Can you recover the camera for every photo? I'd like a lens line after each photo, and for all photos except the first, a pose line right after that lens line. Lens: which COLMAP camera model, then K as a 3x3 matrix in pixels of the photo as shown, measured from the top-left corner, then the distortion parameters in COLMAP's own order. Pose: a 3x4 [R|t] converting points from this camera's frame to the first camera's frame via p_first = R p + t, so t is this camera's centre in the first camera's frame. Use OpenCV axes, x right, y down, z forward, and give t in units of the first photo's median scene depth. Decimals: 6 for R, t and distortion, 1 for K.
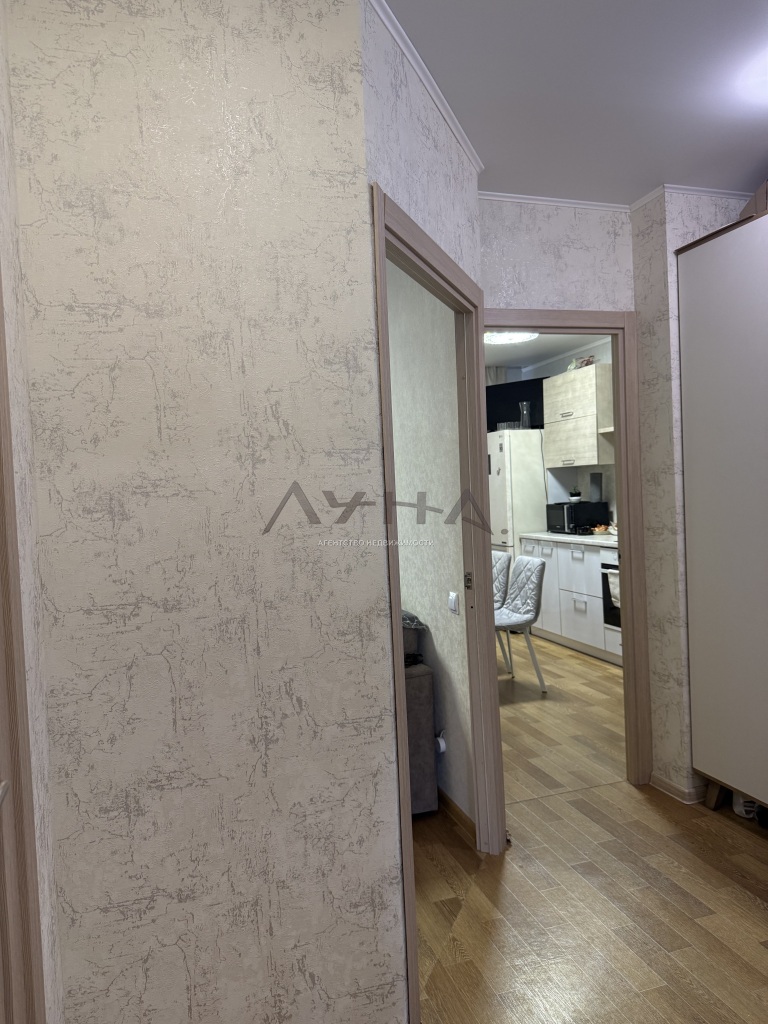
lens RADIAL K [[715.6, 0, 357.4], [0, 715.6, 501.6], [0, 0, 1]] dist [0.055780, -0.059180]
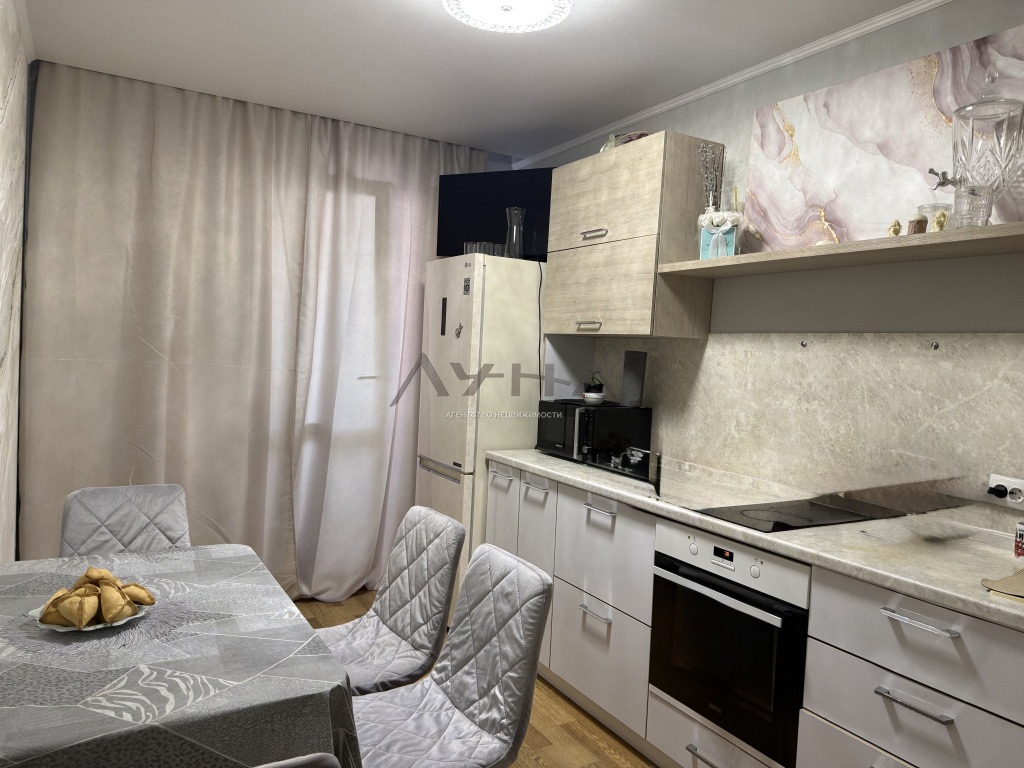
lens RADIAL K [[715.6, 0, 507.9], [0, 715.6, 384.7], [0, 0, 1]] dist [0.055780, -0.059180]
pose [[0.964132, 0.081081, 0.252737, 0.109690], [-0.088560, 0.995902, 0.018337, -0.016618], [-0.250215, -0.040062, 0.967361, 0.514923]]
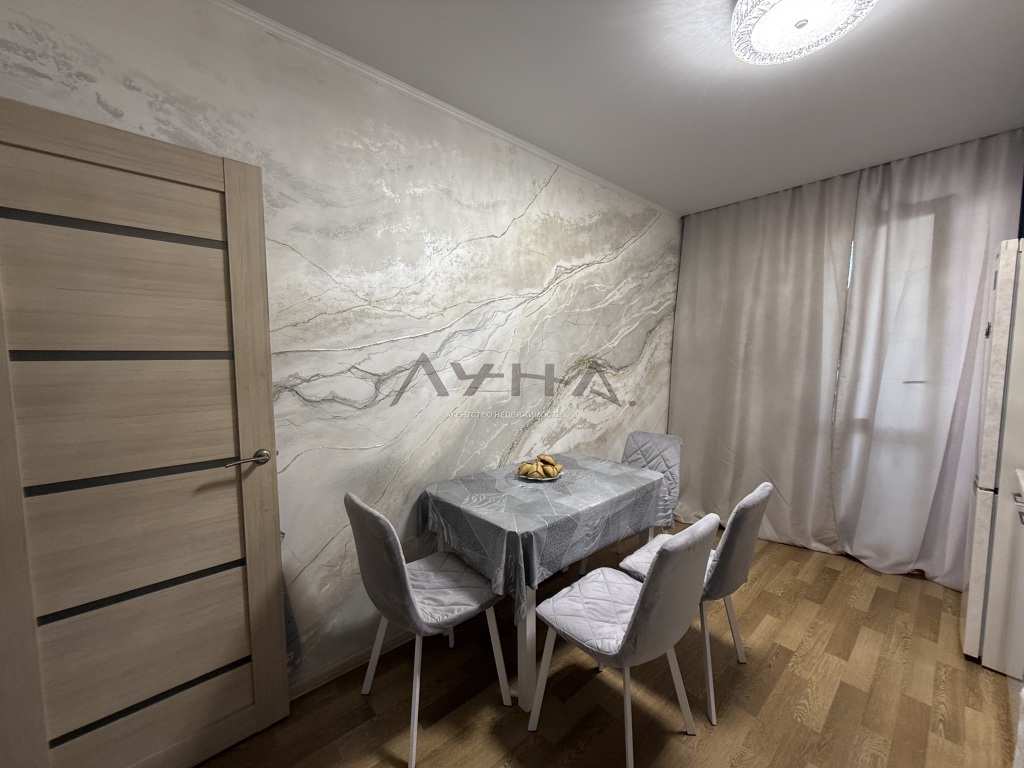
lens RADIAL K [[400.6, 0, 509.2], [0, 400.6, 381.4], [0, 0, 1]] dist [0.003502, 0.000157]
pose [[0.453887, 0.106639, -0.884655, 0.320671], [-0.038799, 0.994237, 0.099941, -0.024656], [0.890214, -0.011038, 0.455408, 0.635154]]
